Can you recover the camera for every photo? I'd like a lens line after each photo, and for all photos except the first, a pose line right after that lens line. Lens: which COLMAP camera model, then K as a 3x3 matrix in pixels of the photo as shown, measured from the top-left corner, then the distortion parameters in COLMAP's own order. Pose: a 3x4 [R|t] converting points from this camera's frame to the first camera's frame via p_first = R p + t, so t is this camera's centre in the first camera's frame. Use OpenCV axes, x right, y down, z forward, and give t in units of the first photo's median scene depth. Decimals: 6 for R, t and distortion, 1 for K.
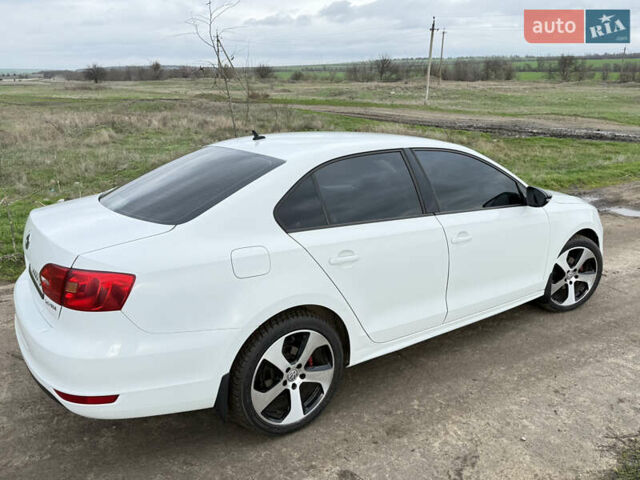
lens RADIAL K [[494.9, 0, 320.0], [0, 494.9, 240.0], [0, 0, 1]] dist [0.059235, -0.077744]
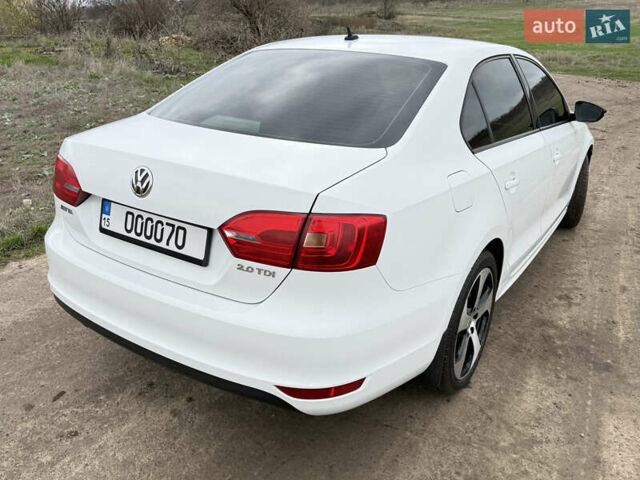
lens RADIAL K [[526.5, 0, 324.3], [0, 526.5, 239.7], [0, 0, 1]] dist [0.014419, -0.015634]
pose [[0.930898, -0.102629, 0.350564, -0.574331], [0.063163, 0.990488, 0.122242, 0.004615], [-0.359776, -0.091652, 0.928526, 0.248643]]
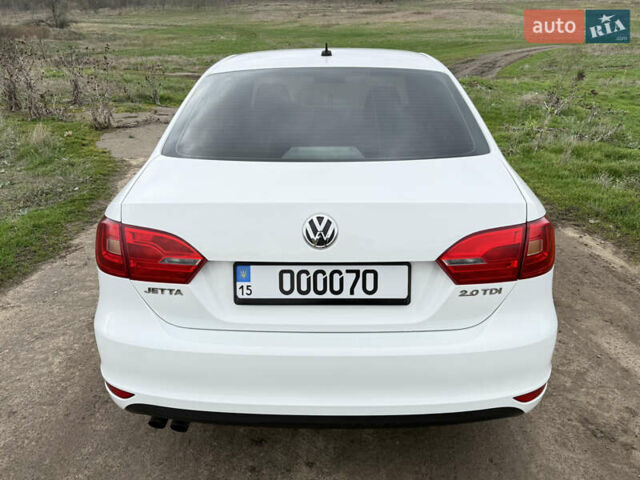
lens RADIAL K [[504.7, 0, 320.0], [0, 504.7, 240.0], [0, 0, 1]] dist [0.103628, -0.104084]
pose [[0.613677, -0.286547, 0.735725, -0.953880], [0.218272, 0.957075, 0.190694, -0.096597], [-0.758787, 0.043564, 0.649880, 0.587740]]
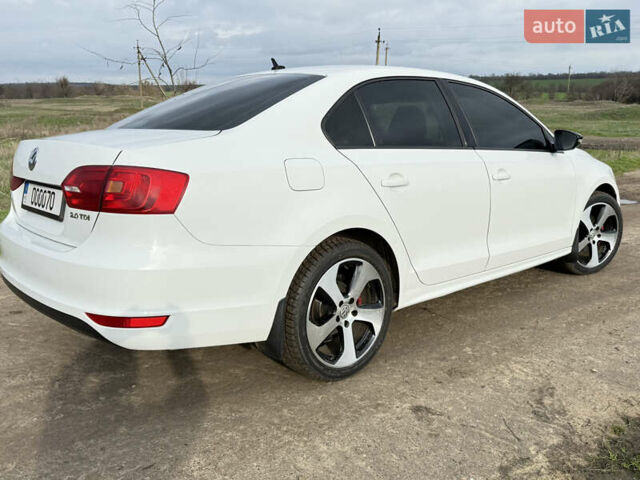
lens RADIAL K [[552.7, 0, 321.3], [0, 552.7, 238.7], [0, 0, 1]] dist [0.092559, -0.153783]
pose [[0.992911, -0.025467, 0.116099, -0.200870], [0.033185, 0.997331, -0.065036, 0.198906], [-0.114133, 0.068428, 0.991106, 0.015668]]
